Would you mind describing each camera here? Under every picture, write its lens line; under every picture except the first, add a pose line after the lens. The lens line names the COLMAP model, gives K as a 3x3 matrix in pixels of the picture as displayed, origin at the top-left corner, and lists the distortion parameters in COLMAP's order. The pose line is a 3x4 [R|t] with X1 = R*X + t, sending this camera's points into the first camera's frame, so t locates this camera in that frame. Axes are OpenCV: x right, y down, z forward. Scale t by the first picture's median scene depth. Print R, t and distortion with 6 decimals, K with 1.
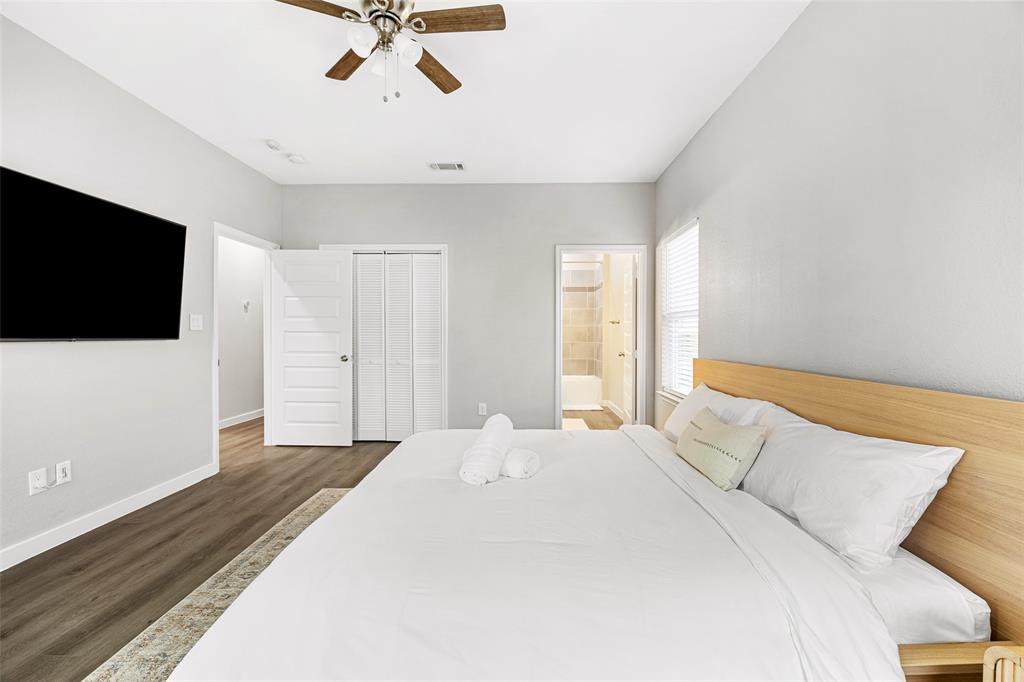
lens RADIAL K [[450.3, 0, 512.5], [0, 450.3, 339.4], [0, 0, 1]] dist [0.000672, 0.000053]
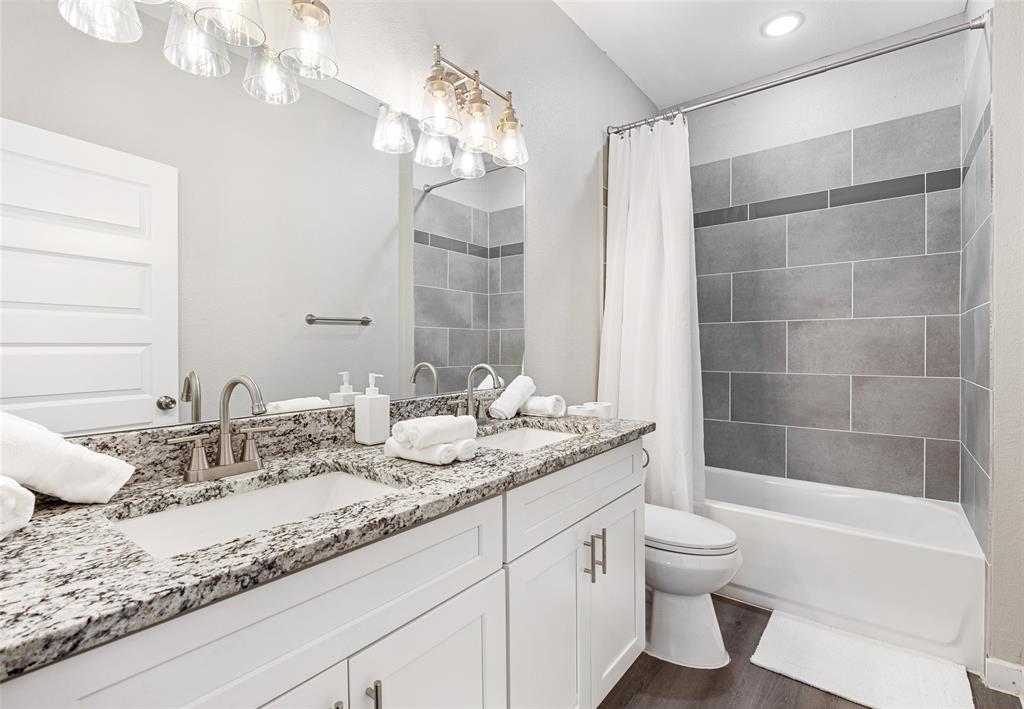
lens RADIAL K [[479.2, 0, 511.4], [0, 479.2, 353.5], [0, 0, 1]] dist [-0.000329, -0.000034]
pose [[0.798994, -0.001813, -0.601336, 0.140027], [-0.003697, 0.999962, -0.007927, -0.004542], [0.601327, 0.008557, 0.798957, 0.616180]]
